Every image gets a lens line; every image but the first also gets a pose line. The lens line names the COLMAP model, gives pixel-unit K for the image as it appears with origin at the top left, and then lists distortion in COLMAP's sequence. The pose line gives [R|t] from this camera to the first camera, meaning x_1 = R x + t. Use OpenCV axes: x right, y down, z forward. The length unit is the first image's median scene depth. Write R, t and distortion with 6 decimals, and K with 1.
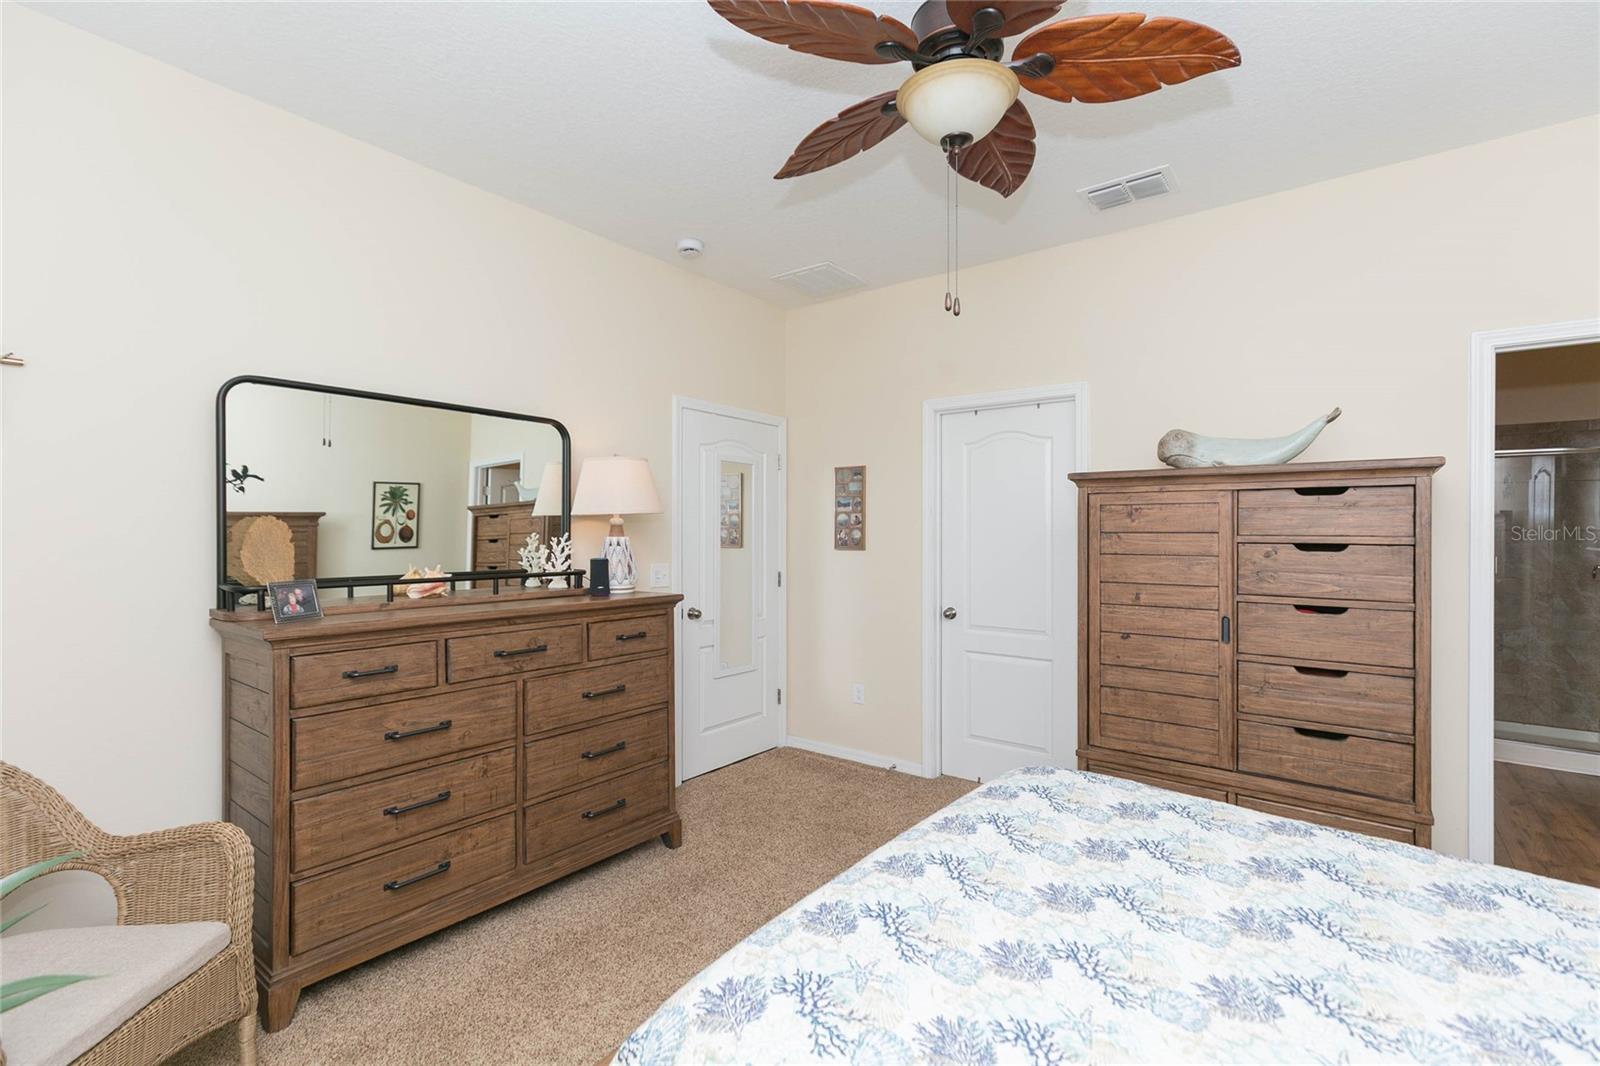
lens RADIAL K [[730.0, 0, 790.5], [0, 730.0, 535.0], [0, 0, 1]] dist [0.003718, -0.002754]
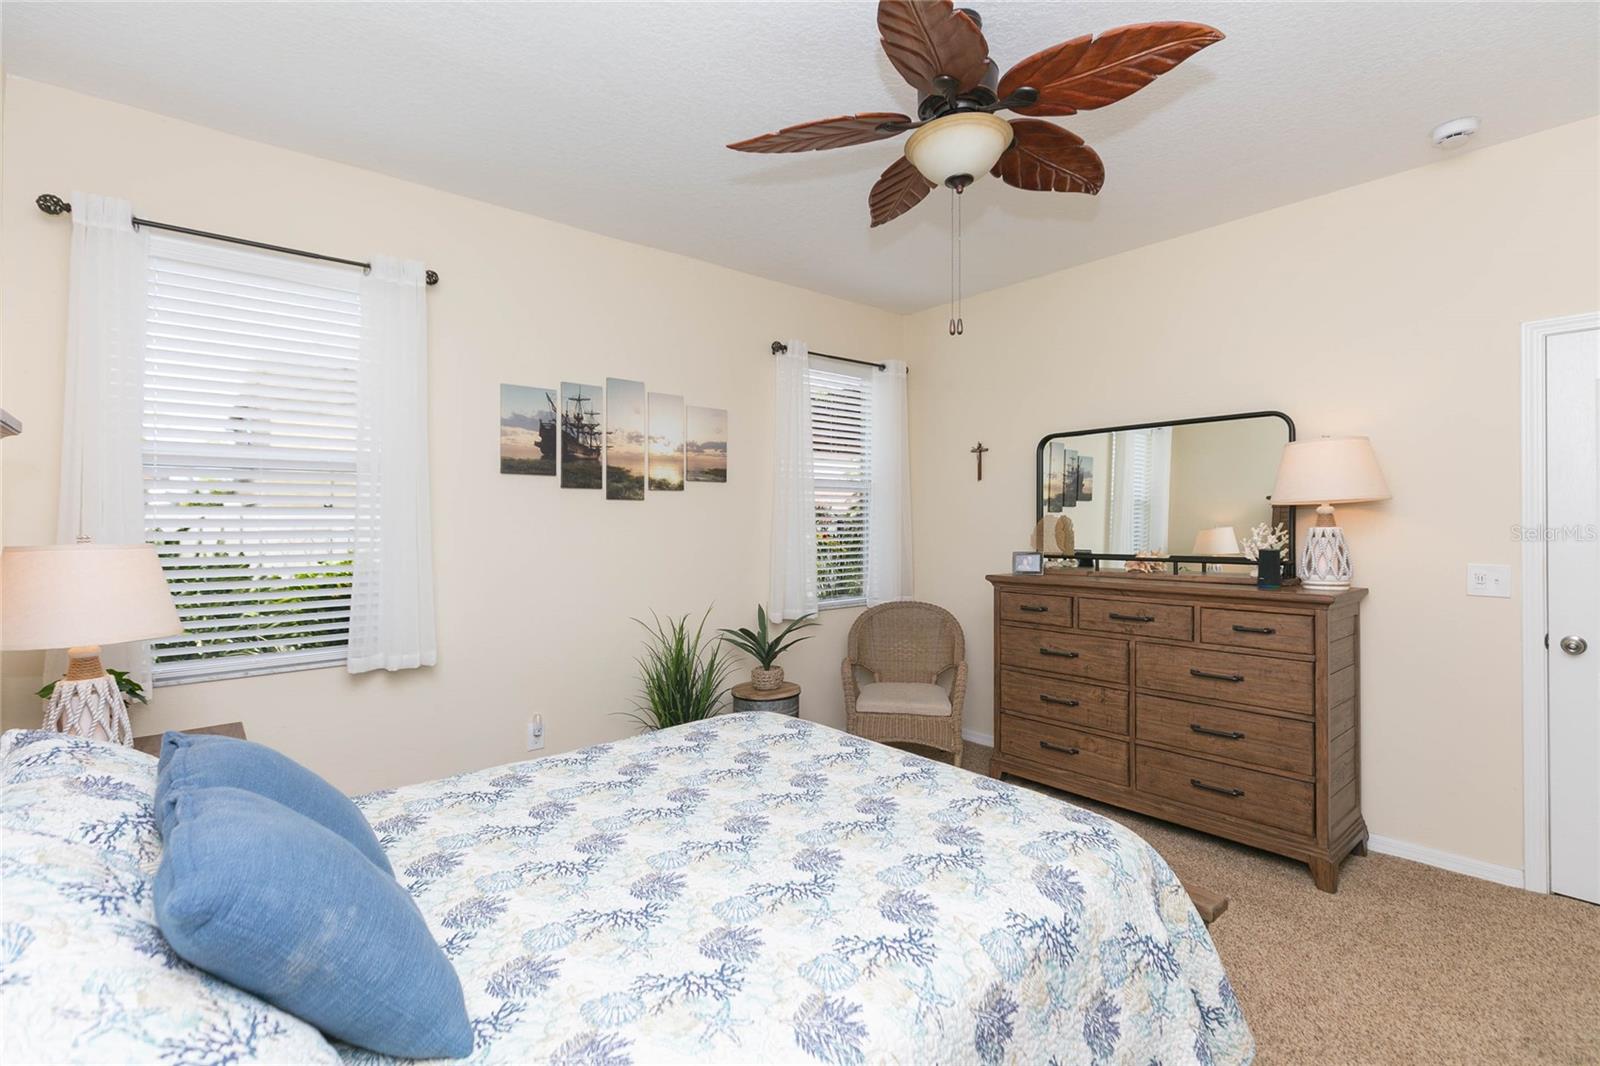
lens RADIAL K [[730.0, 0, 801.8], [0, 730.0, 524.9], [0, 0, 1]] dist [0.003718, -0.002754]
pose [[-0.202341, 0.000975, -0.979315, 0.937833], [0.003179, 0.999995, 0.000339, -0.003396], [0.979310, -0.003045, -0.202343, 0.666691]]
